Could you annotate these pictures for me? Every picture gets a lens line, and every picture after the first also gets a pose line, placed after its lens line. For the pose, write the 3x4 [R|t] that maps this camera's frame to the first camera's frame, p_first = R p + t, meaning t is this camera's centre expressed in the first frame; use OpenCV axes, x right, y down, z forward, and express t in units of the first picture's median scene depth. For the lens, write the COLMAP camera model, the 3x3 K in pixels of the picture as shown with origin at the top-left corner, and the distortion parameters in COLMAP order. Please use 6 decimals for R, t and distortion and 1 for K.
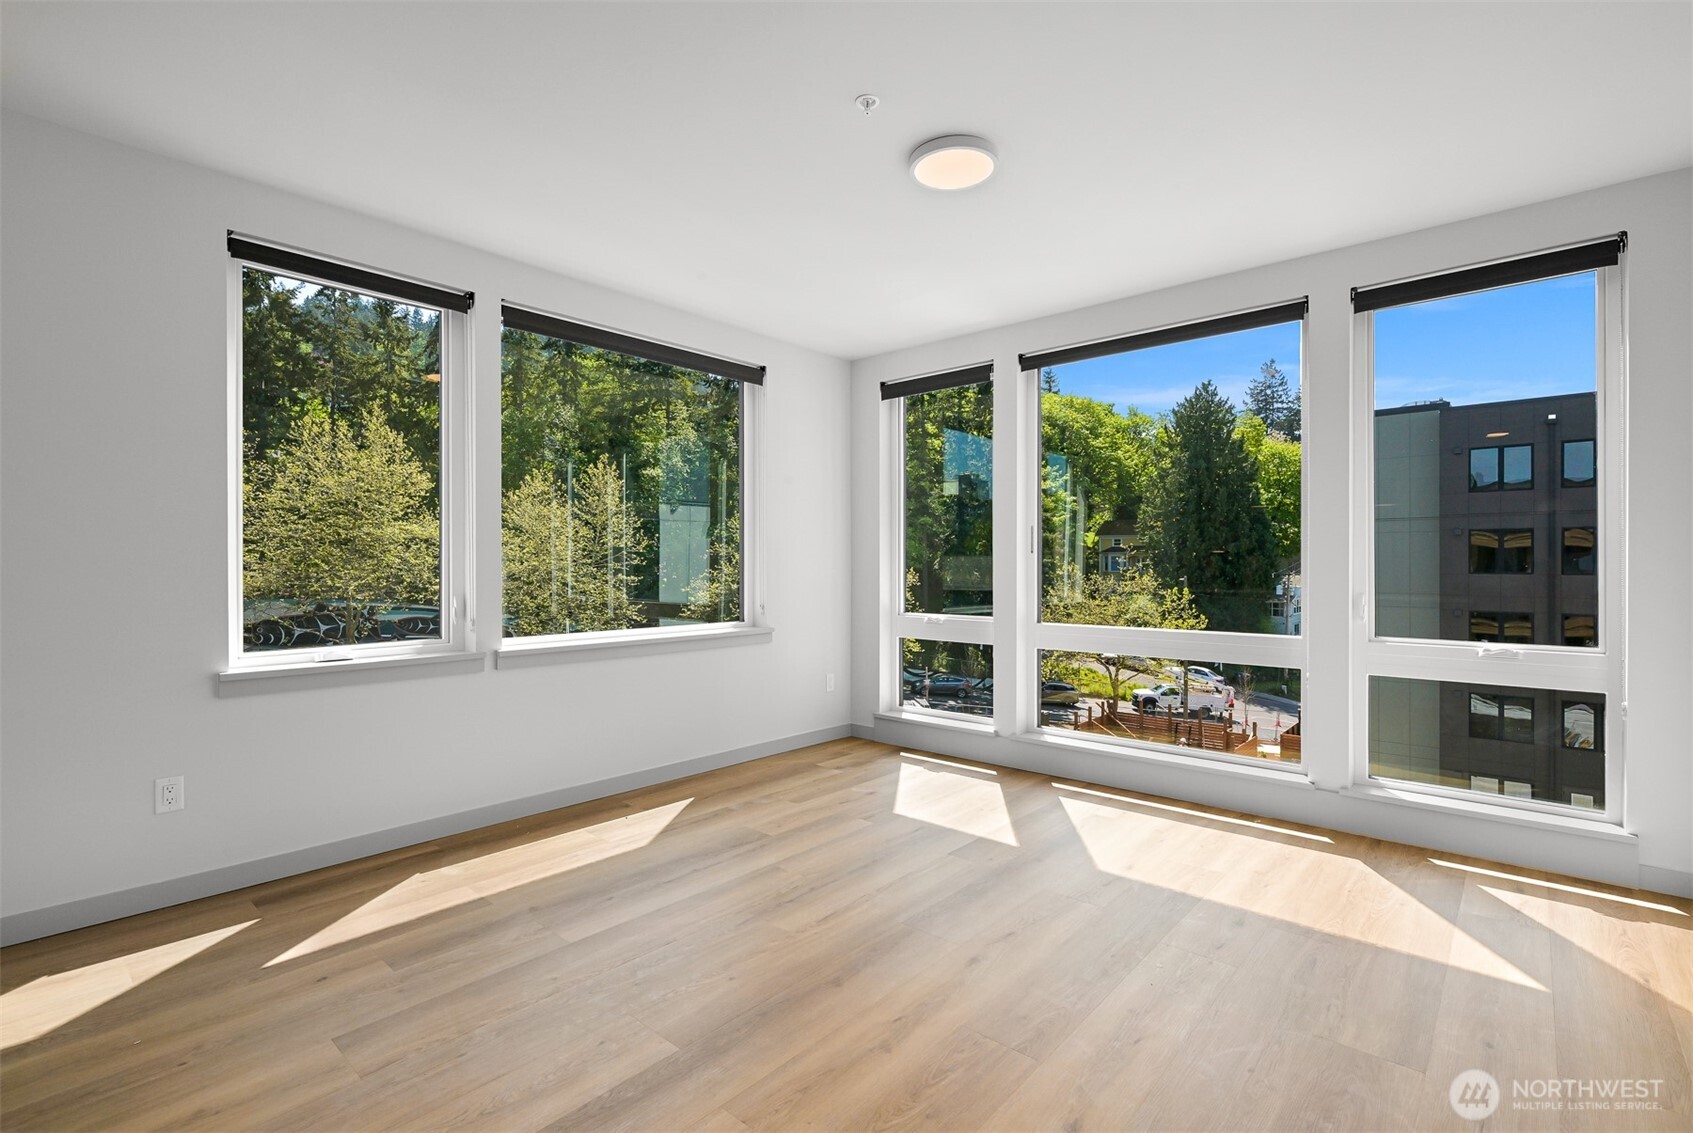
lens RADIAL K [[772.8, 0, 846.5], [0, 772.8, 566.5], [0, 0, 1]] dist [-0.002718, -0.000083]
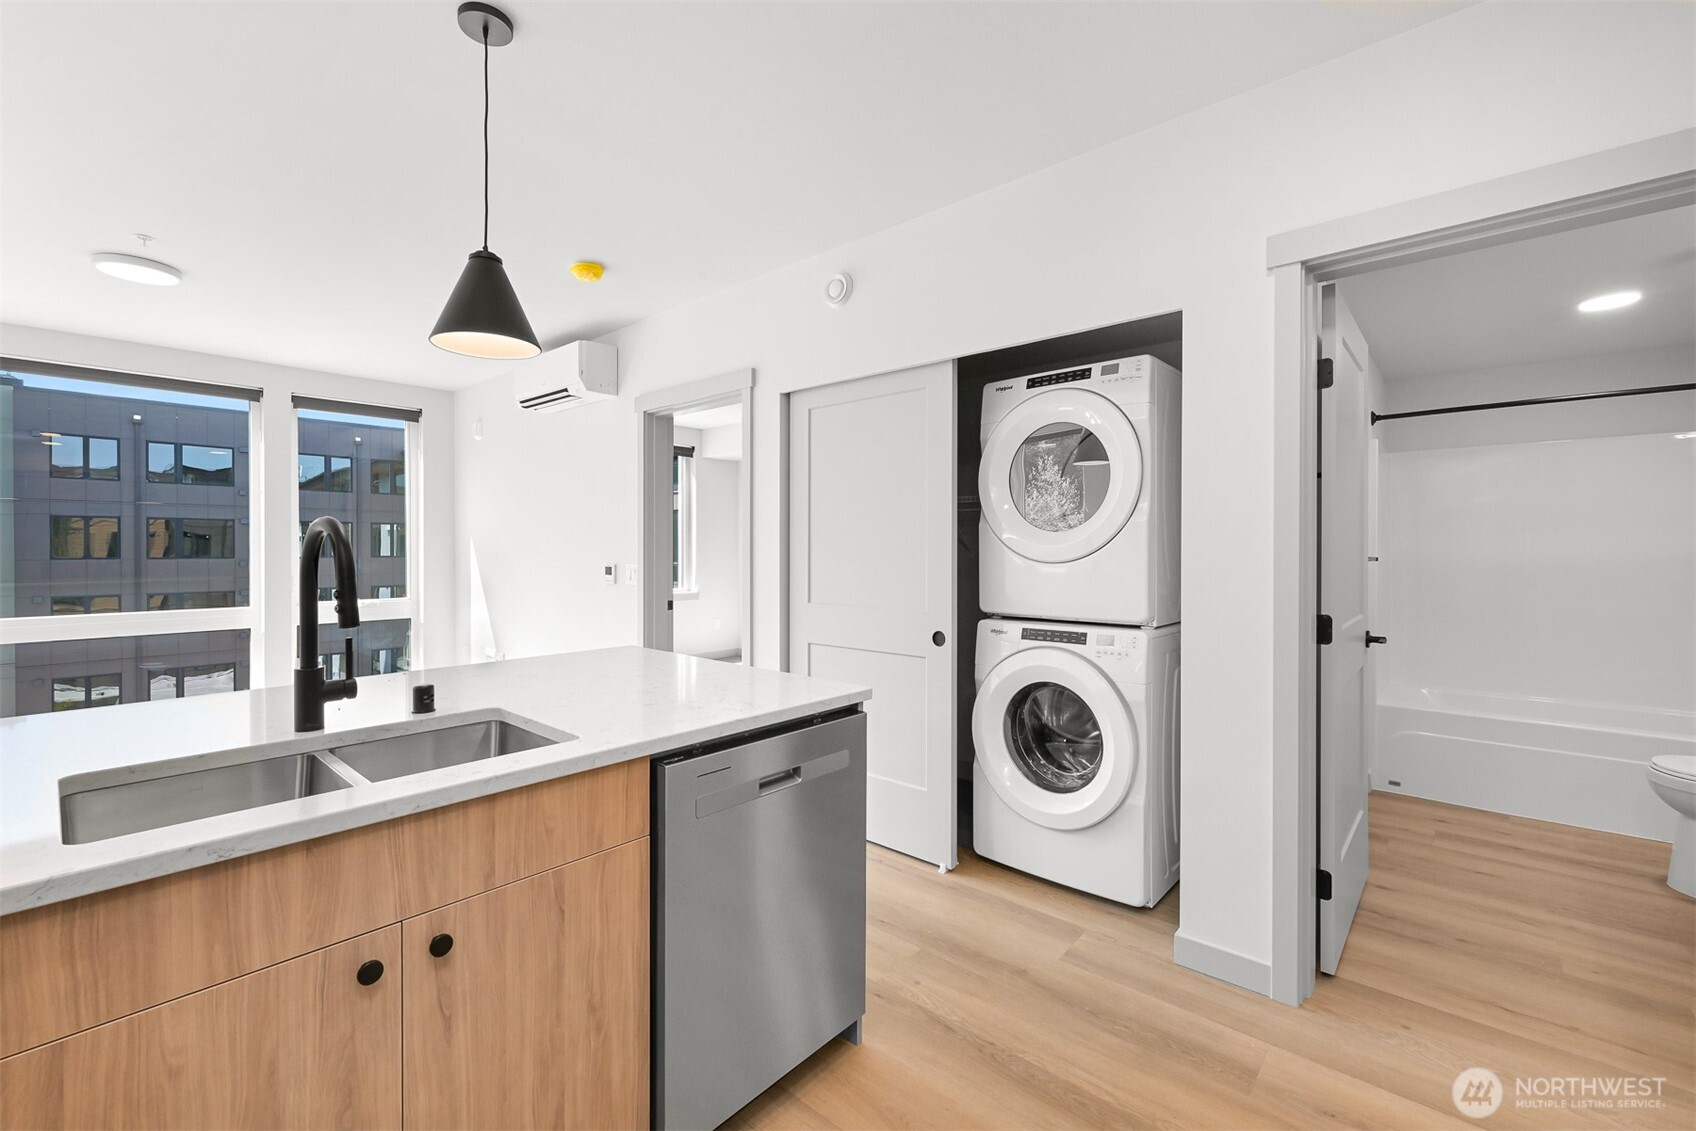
lens RADIAL K [[701.3, 0, 843.7], [0, 701.3, 553.0], [0, 0, 1]] dist [-0.000893, -0.000398]
pose [[0.001658, -0.006722, 0.999976, -0.727217], [0.002303, 0.999975, 0.006718, -0.020661], [-0.999996, 0.002292, 0.001674, -0.161797]]
